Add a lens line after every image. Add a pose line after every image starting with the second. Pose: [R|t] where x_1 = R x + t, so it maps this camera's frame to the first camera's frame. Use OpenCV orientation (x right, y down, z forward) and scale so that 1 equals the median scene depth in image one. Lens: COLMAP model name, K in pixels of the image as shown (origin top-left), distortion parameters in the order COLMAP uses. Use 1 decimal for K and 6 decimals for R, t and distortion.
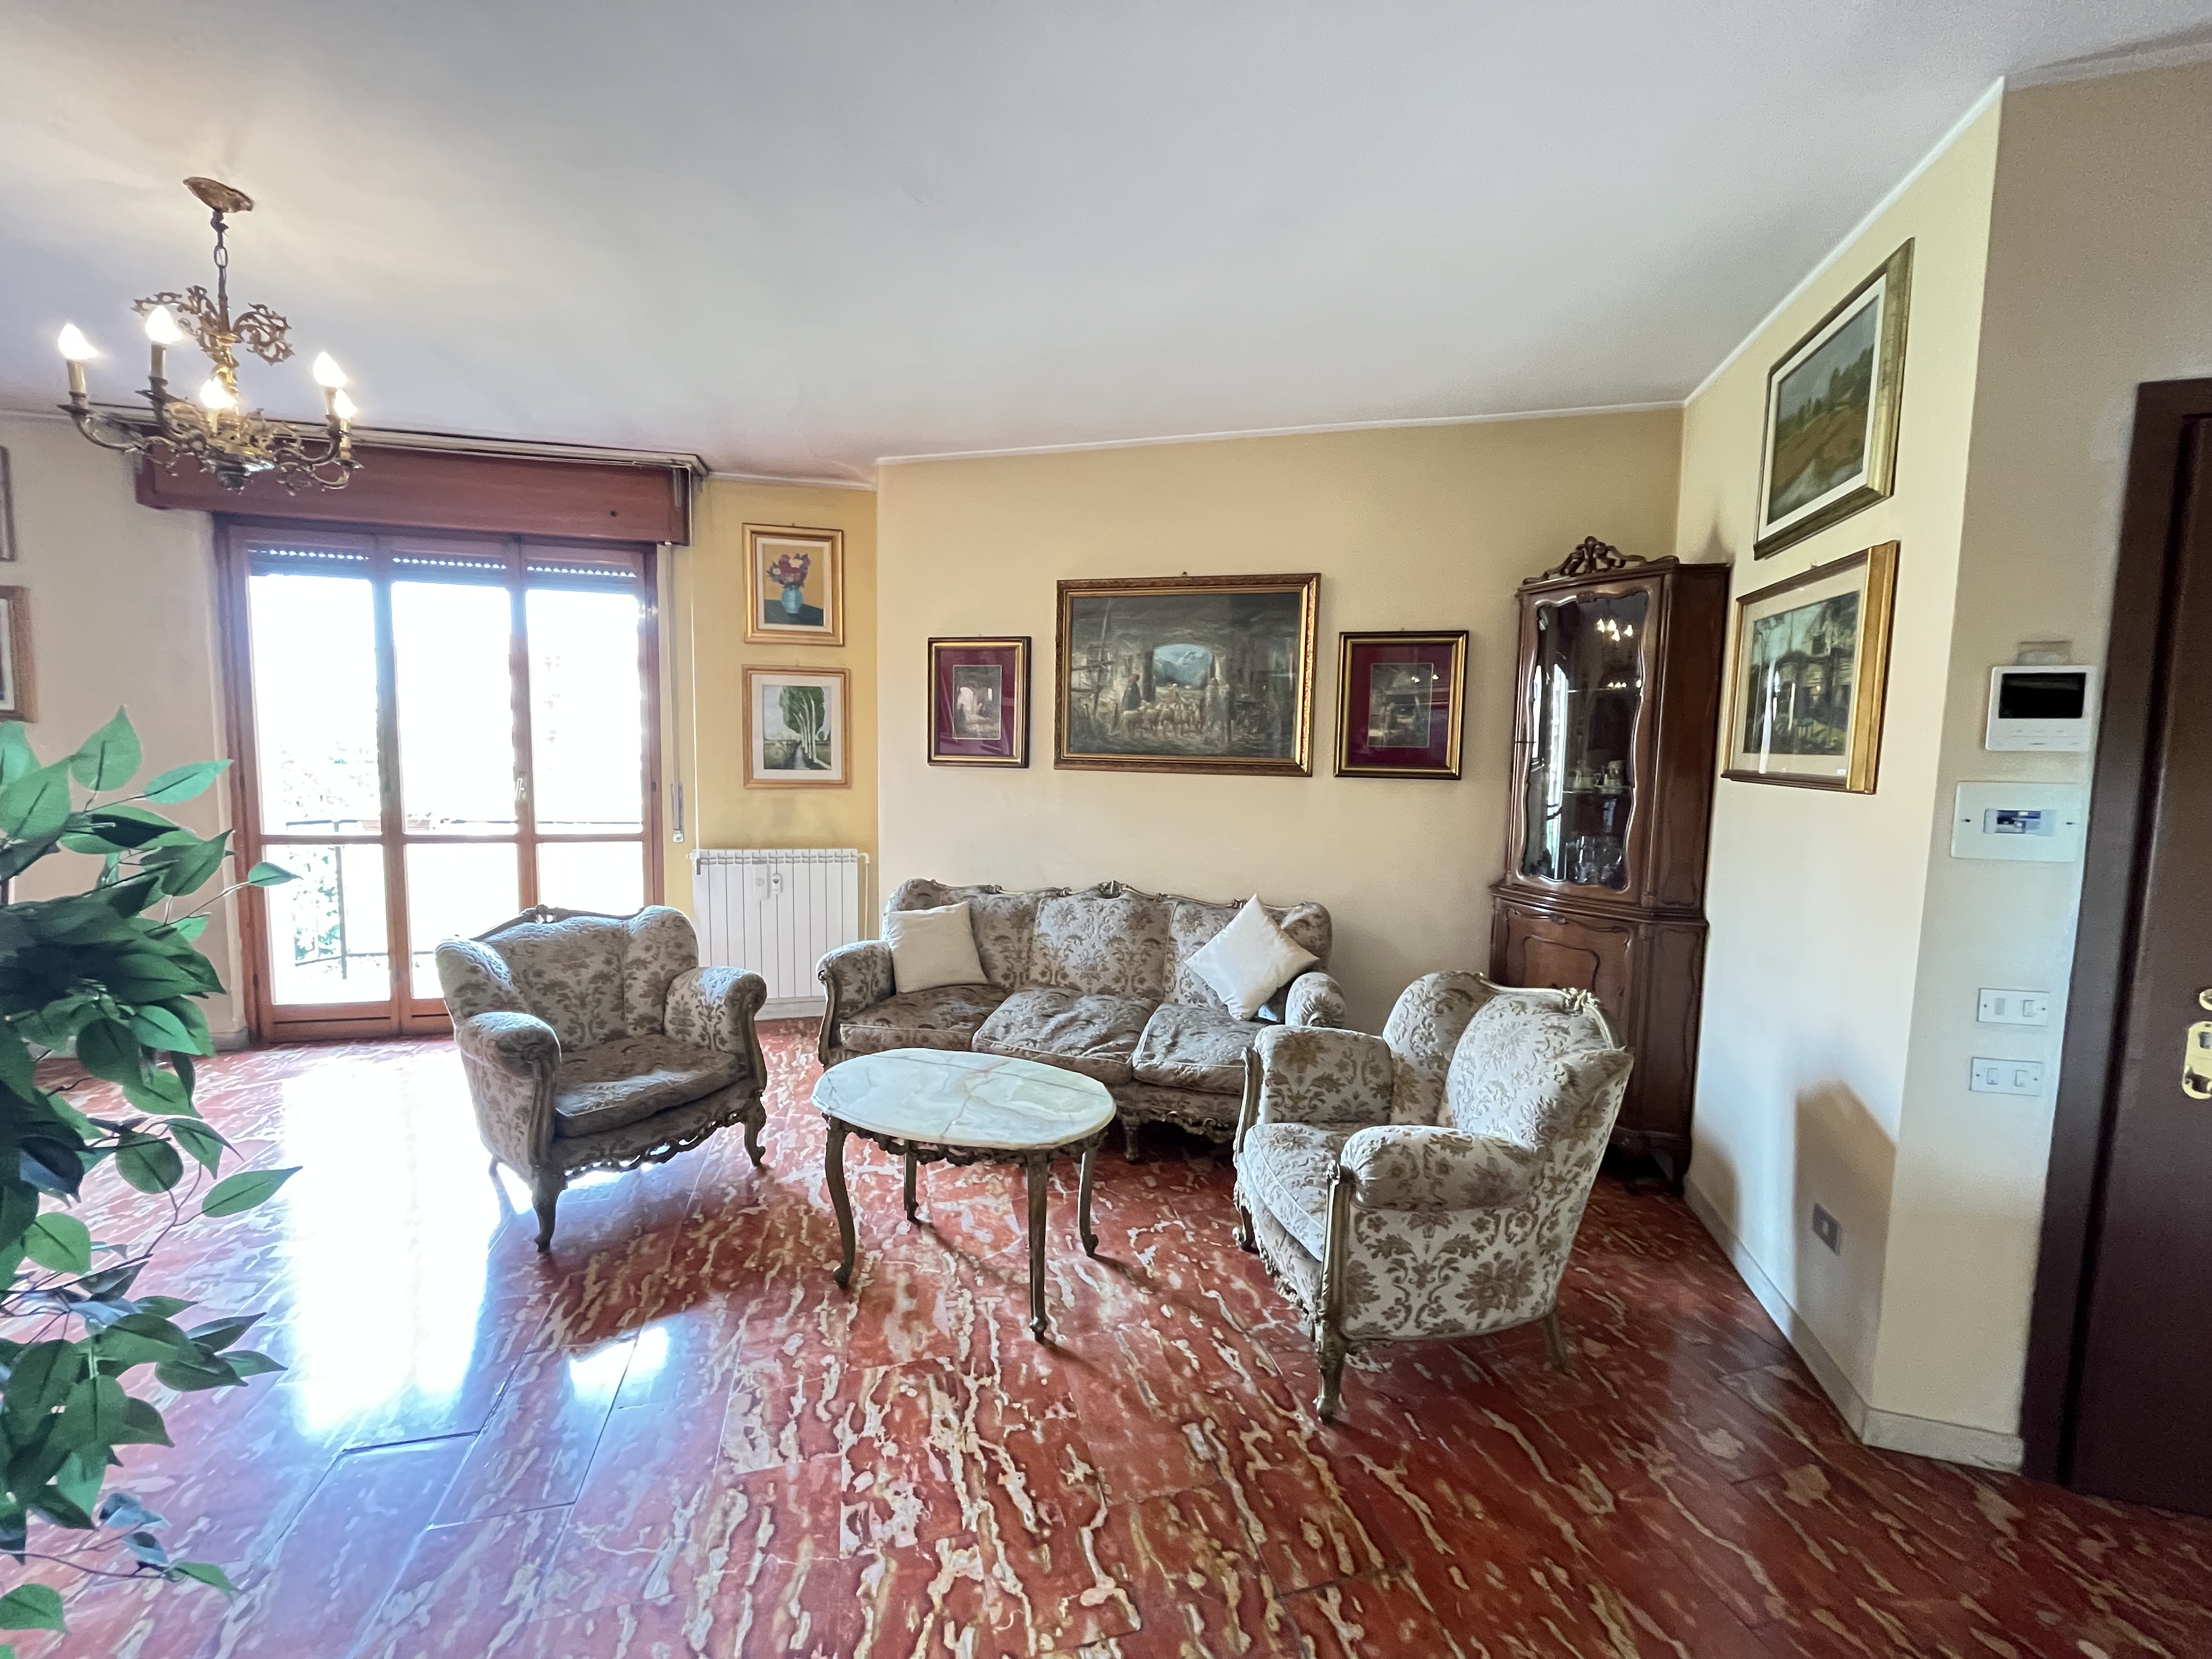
lens RADIAL K [[893.7, 0, 1102.6], [0, 893.7, 822.5], [0, 0, 1]] dist [-0.002146, -0.000698]
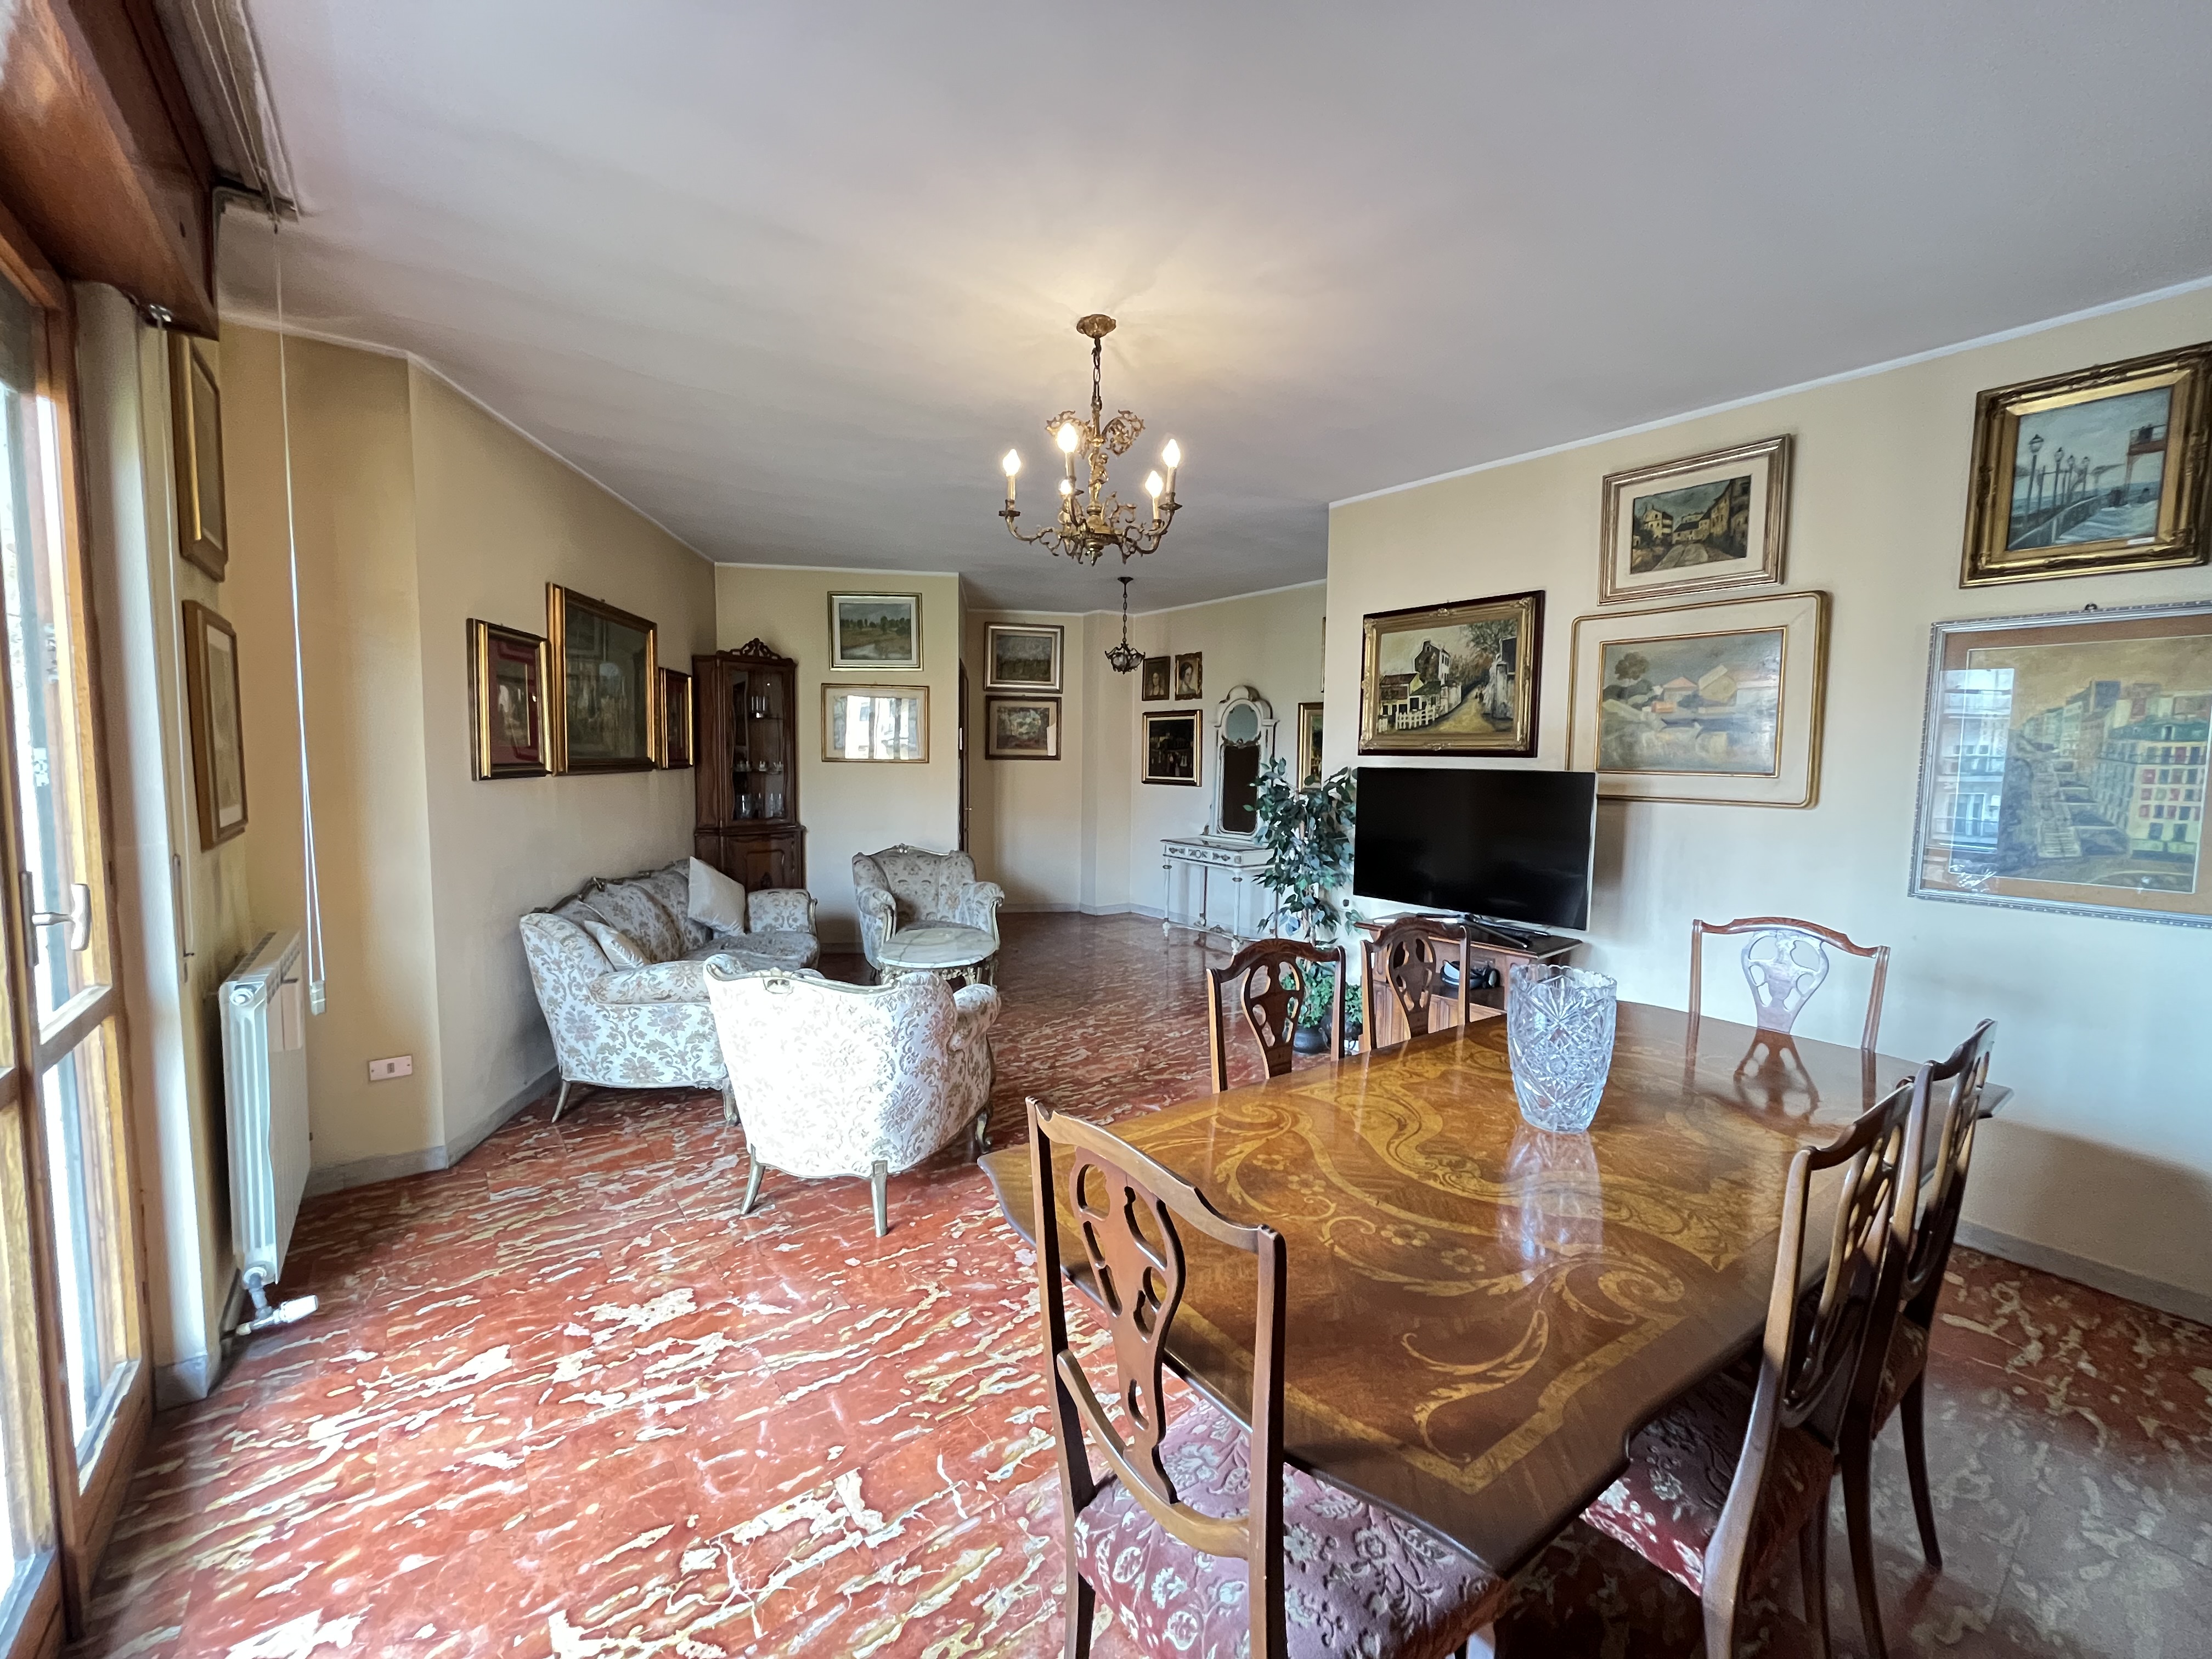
lens RADIAL K [[893.7, 0, 1101.2], [0, 893.7, 825.7], [0, 0, 1]] dist [-0.002146, -0.000698]
pose [[-0.379654, -0.098608, 0.919859, -1.635265], [0.061747, 0.989385, 0.131546, -0.134888], [-0.923066, 0.106741, -0.369535, 1.133048]]
